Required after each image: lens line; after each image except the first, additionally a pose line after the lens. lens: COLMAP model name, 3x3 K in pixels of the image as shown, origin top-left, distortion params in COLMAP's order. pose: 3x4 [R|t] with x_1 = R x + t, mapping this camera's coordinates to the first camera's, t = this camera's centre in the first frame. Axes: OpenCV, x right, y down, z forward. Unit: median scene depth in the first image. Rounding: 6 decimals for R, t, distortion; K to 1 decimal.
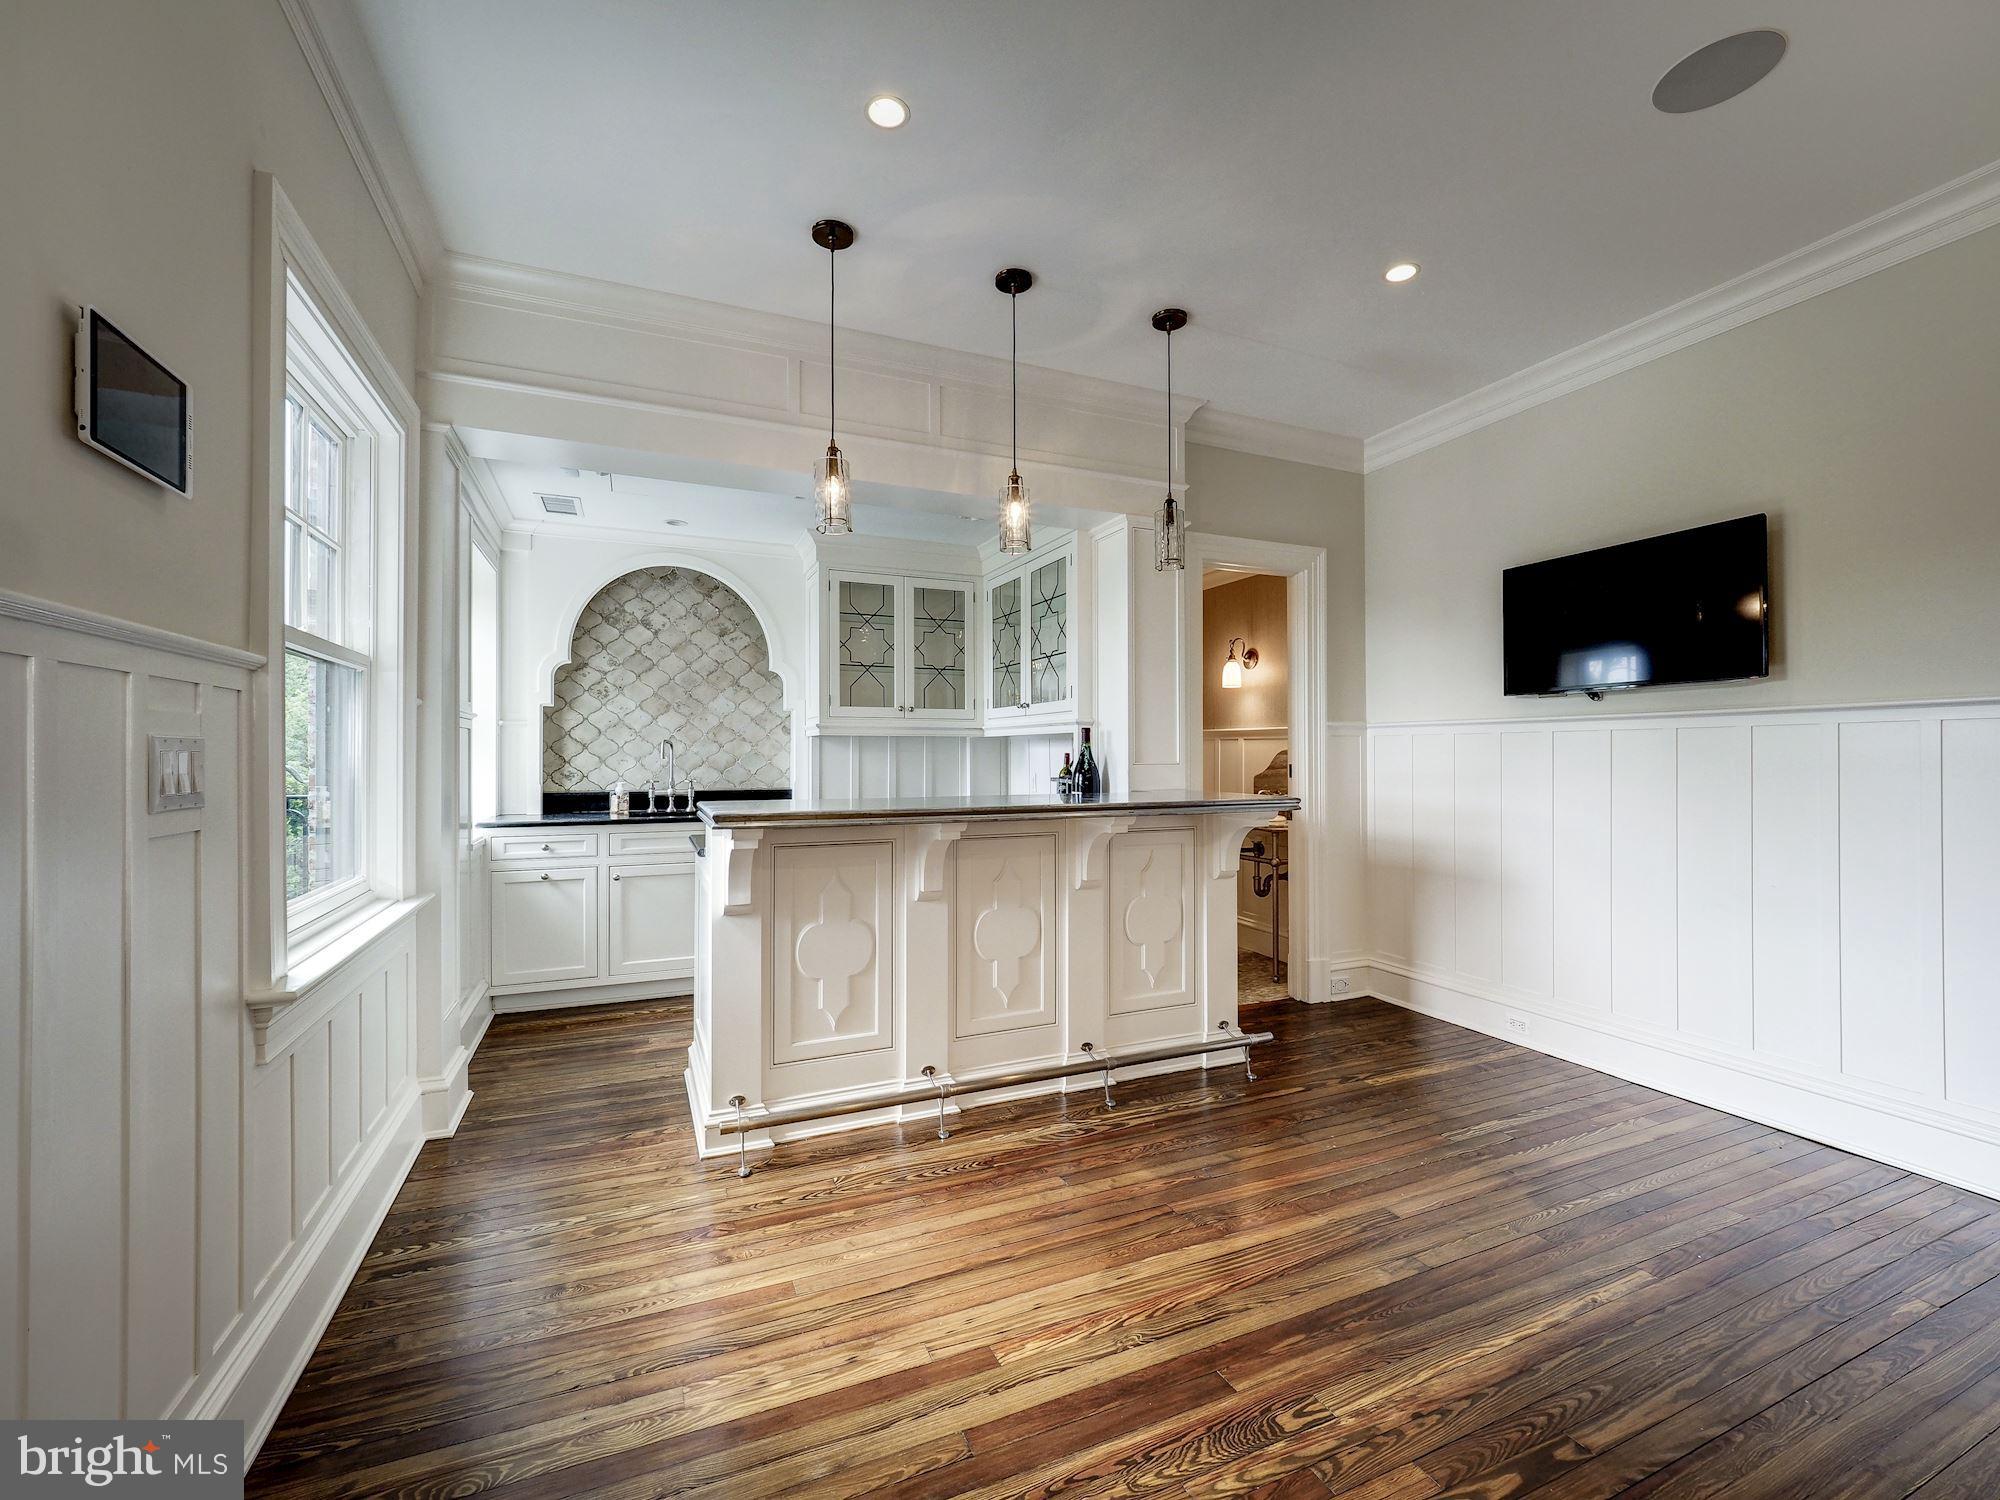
lens RADIAL K [[846.6, 0, 997.3], [0, 846.6, 747.7], [0, 0, 1]] dist [-0.004535, -0.000596]
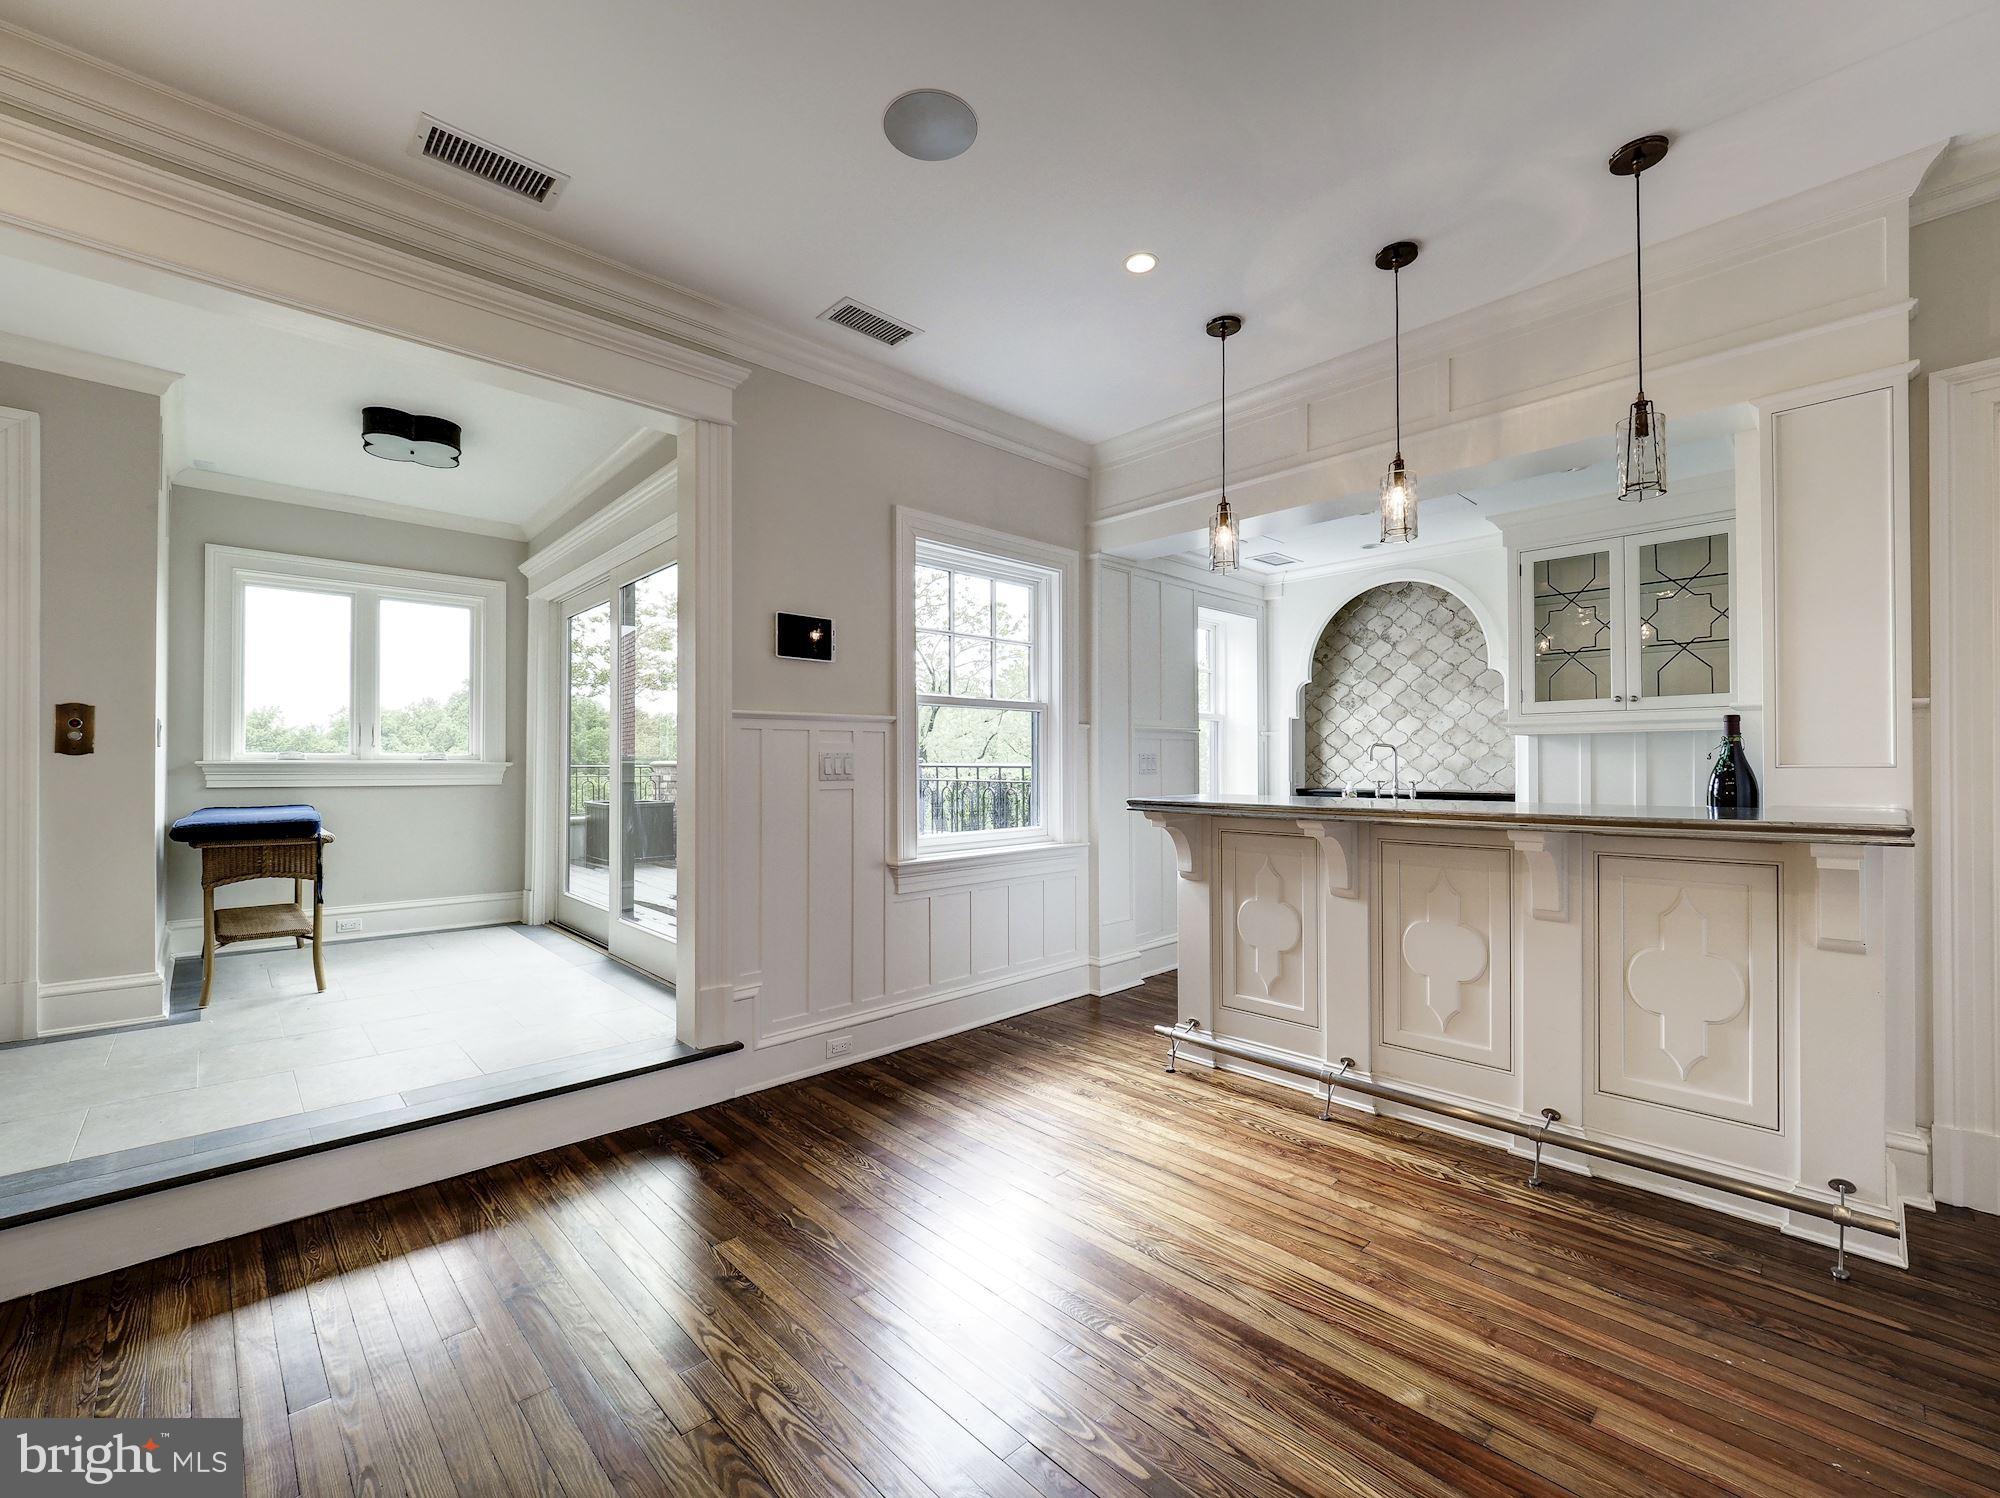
lens RADIAL K [[846.6, 0, 998.0], [0, 846.6, 755.2], [0, 0, 1]] dist [-0.004535, -0.000596]
pose [[0.349352, -0.009957, -0.936939, 0.681256], [0.014187, 0.999885, -0.005336, 0.006755], [0.936884, -0.011429, 0.349453, 0.223873]]
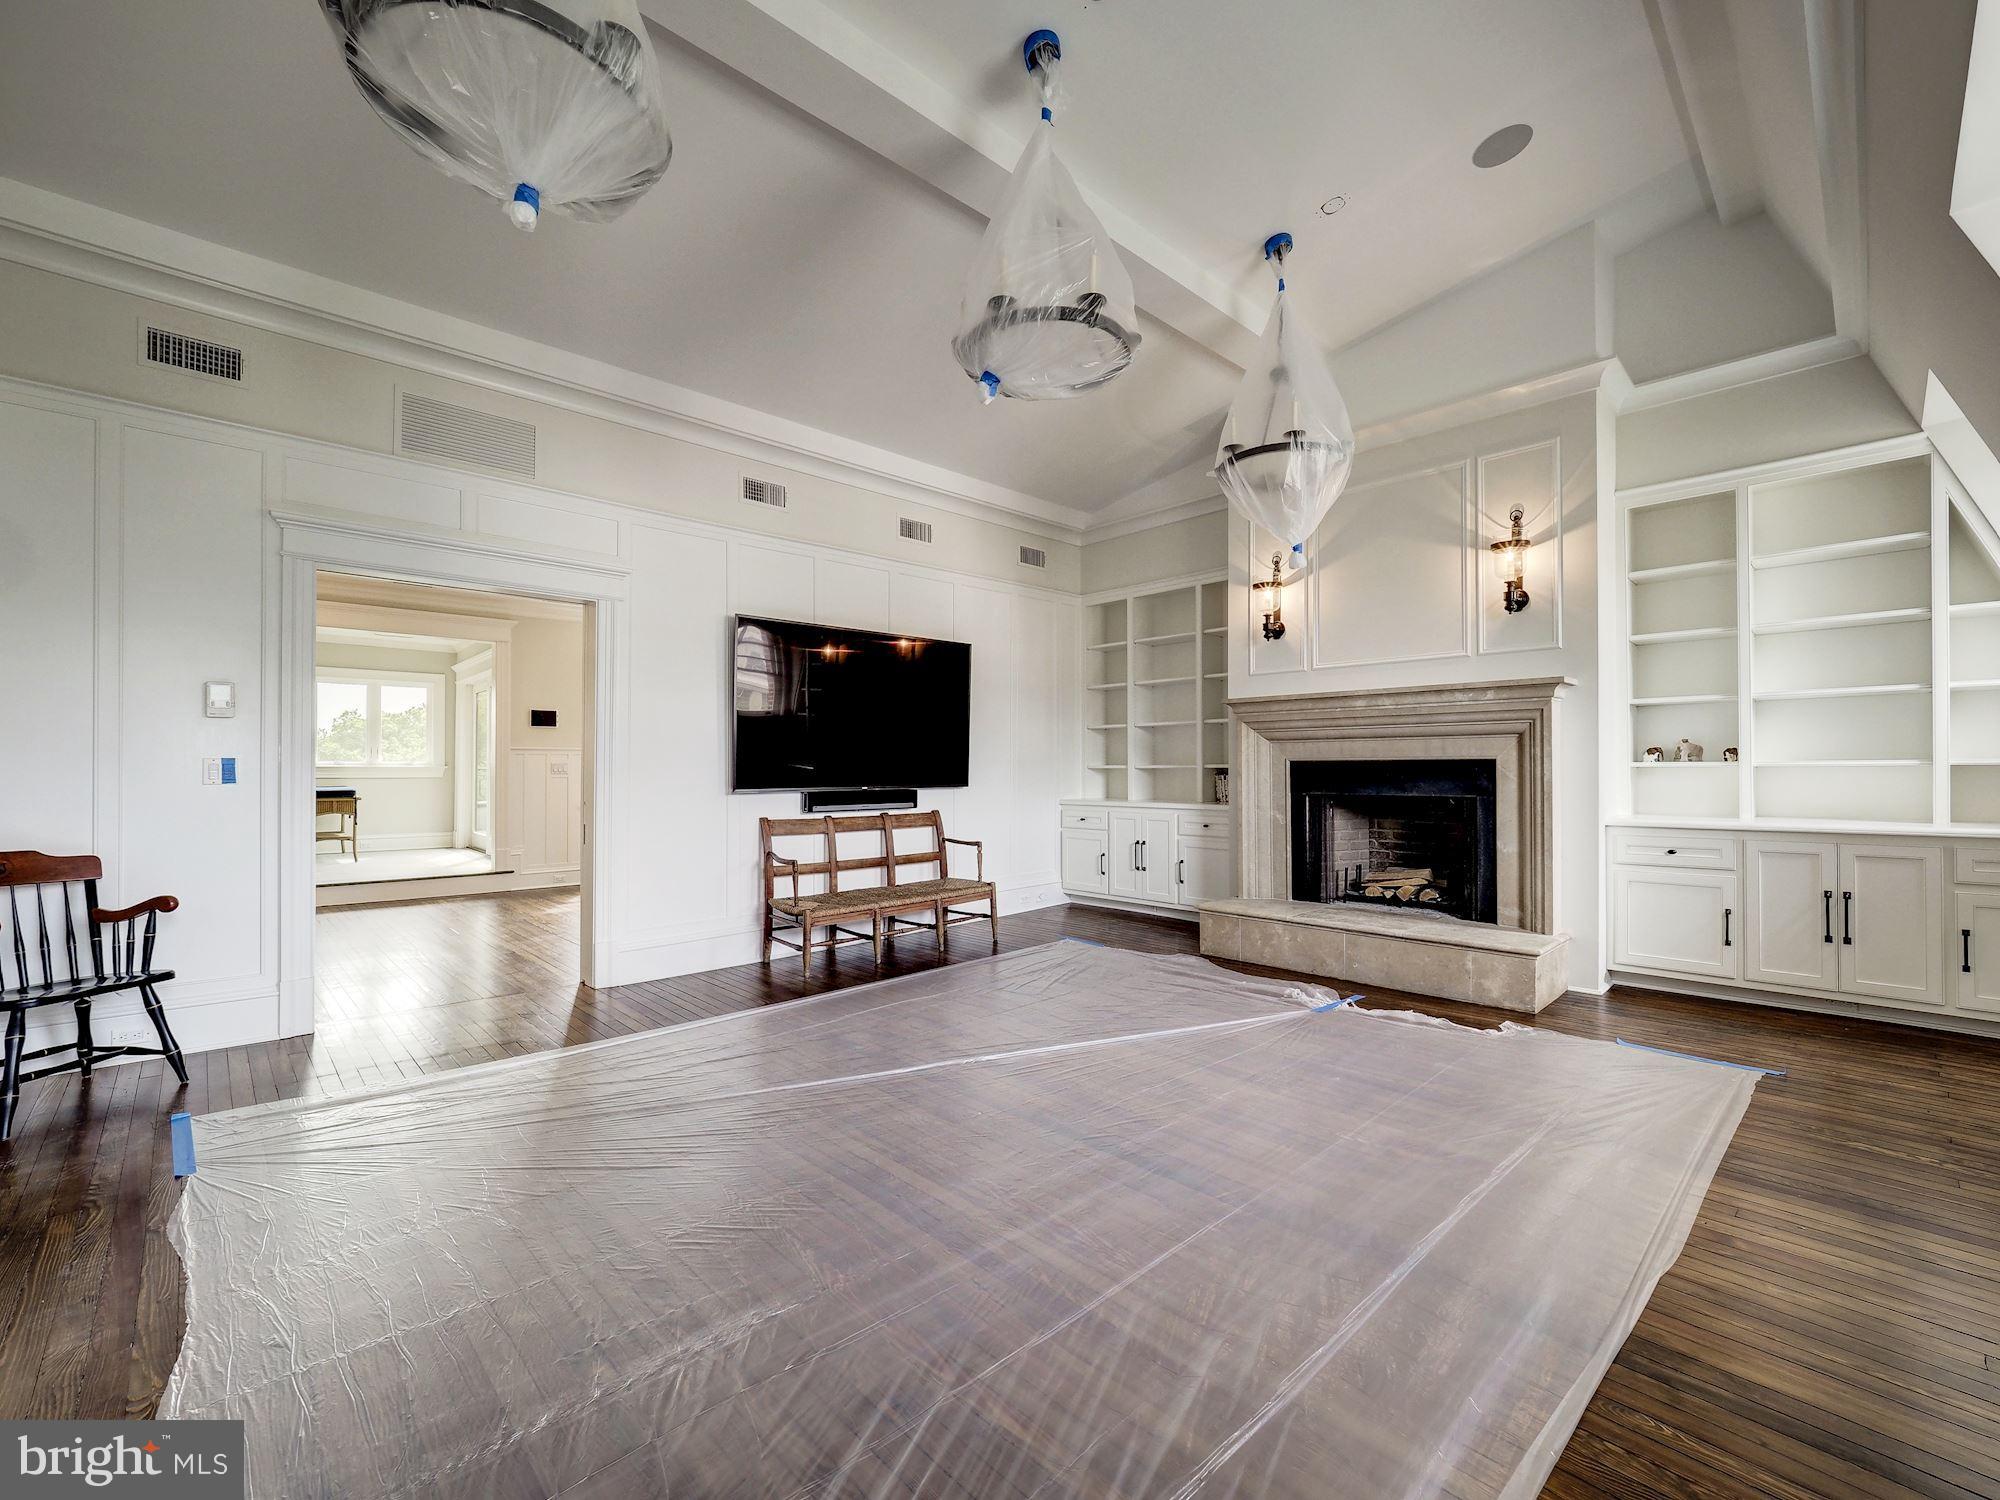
lens RADIAL K [[846.6, 0, 995.4], [0, 846.6, 761.2], [0, 0, 1]] dist [-0.004535, -0.000596]
pose [[0.336905, -0.004670, -0.941527, 1.897547], [0.013910, 0.999903, 0.000018, 0.006864], [0.941436, -0.013103, 0.336937, 0.592210]]
